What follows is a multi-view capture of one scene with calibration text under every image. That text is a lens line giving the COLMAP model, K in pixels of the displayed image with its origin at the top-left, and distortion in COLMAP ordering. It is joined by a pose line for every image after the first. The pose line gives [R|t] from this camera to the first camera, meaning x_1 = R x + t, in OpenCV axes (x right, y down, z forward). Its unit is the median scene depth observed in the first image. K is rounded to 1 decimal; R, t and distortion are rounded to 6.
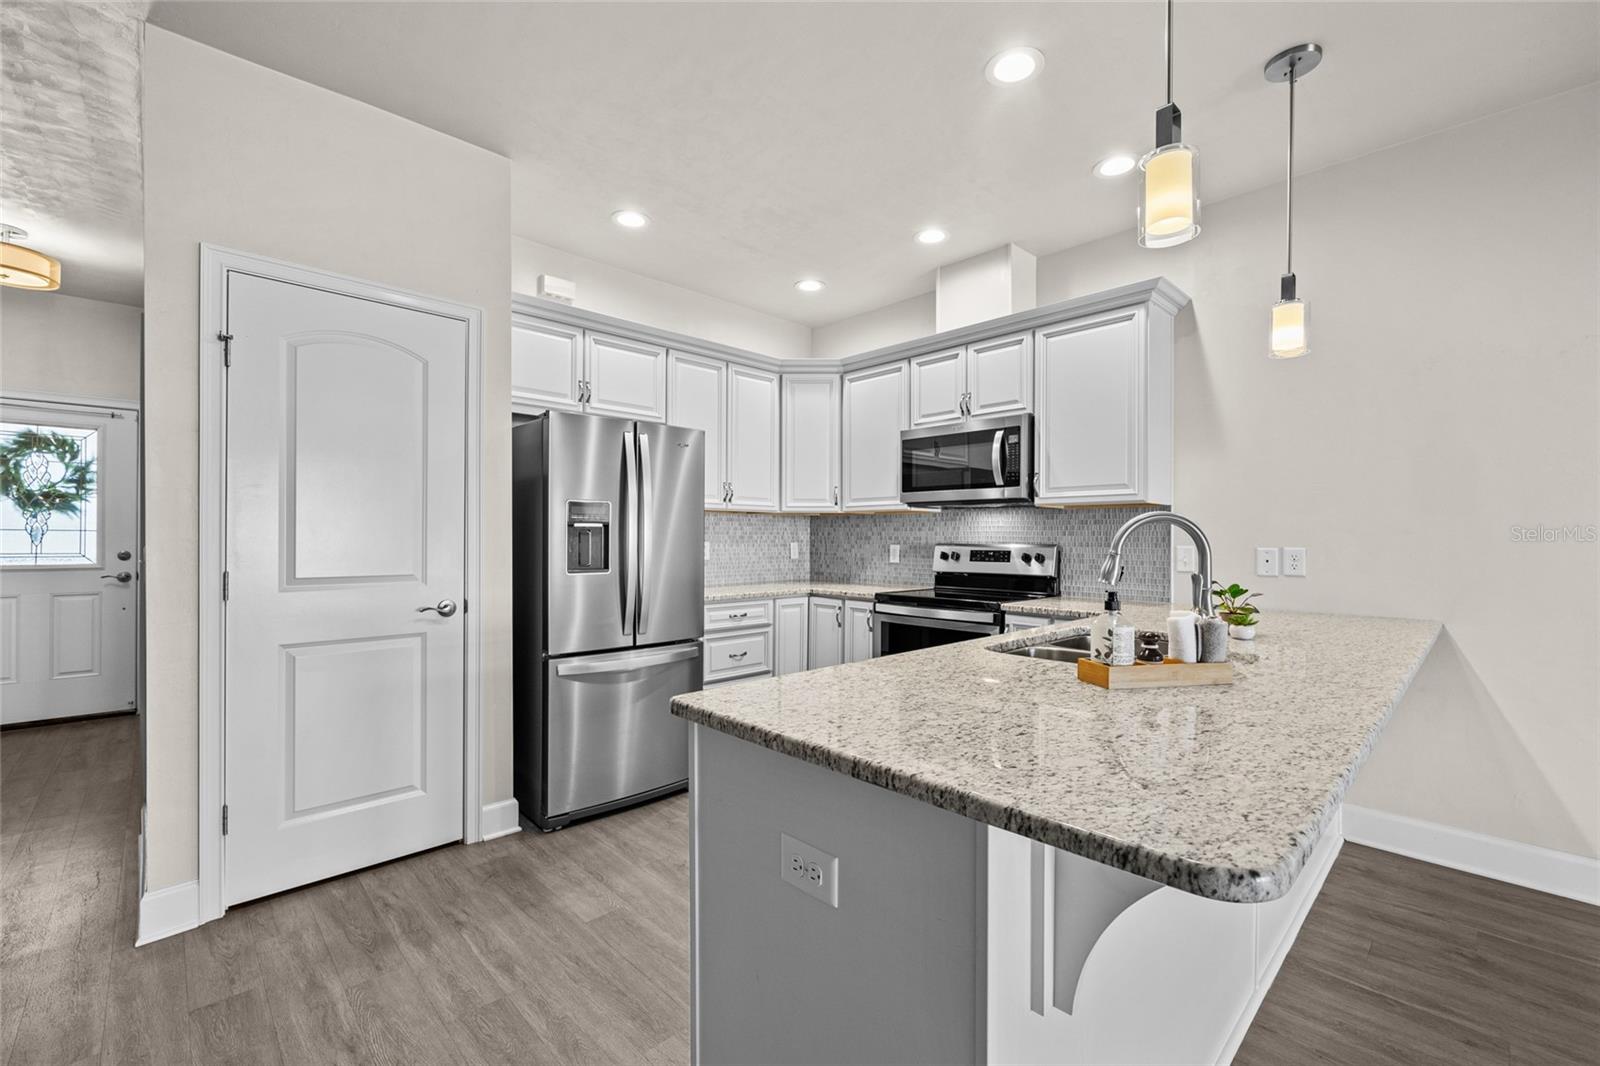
lens RADIAL K [[669.0, 0, 793.7], [0, 669.0, 537.8], [0, 0, 1]] dist [-0.004142, 0.000900]
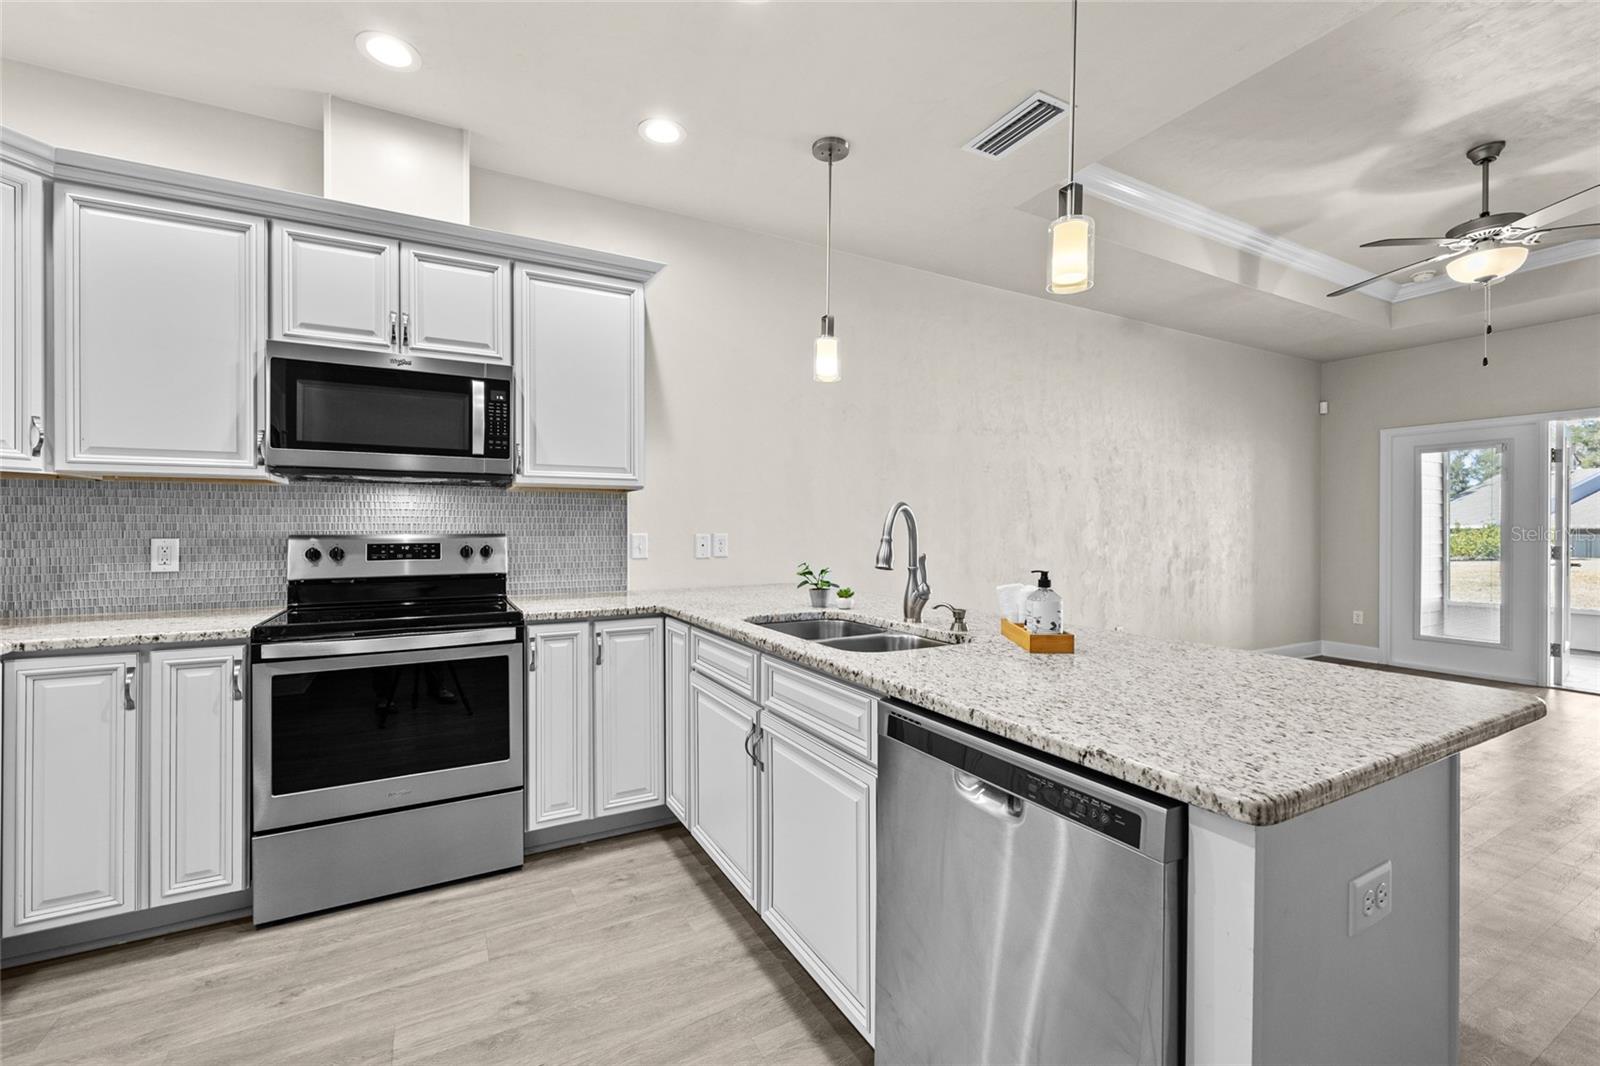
lens RADIAL K [[669.0, 0, 804.3], [0, 669.0, 528.8], [0, 0, 1]] dist [-0.004142, 0.000900]
pose [[0.257735, -0.004746, 0.966204, -0.314034], [0.001545, 0.999989, 0.004499, 0.000682], [-0.966214, 0.000333, 0.257739, 0.462014]]
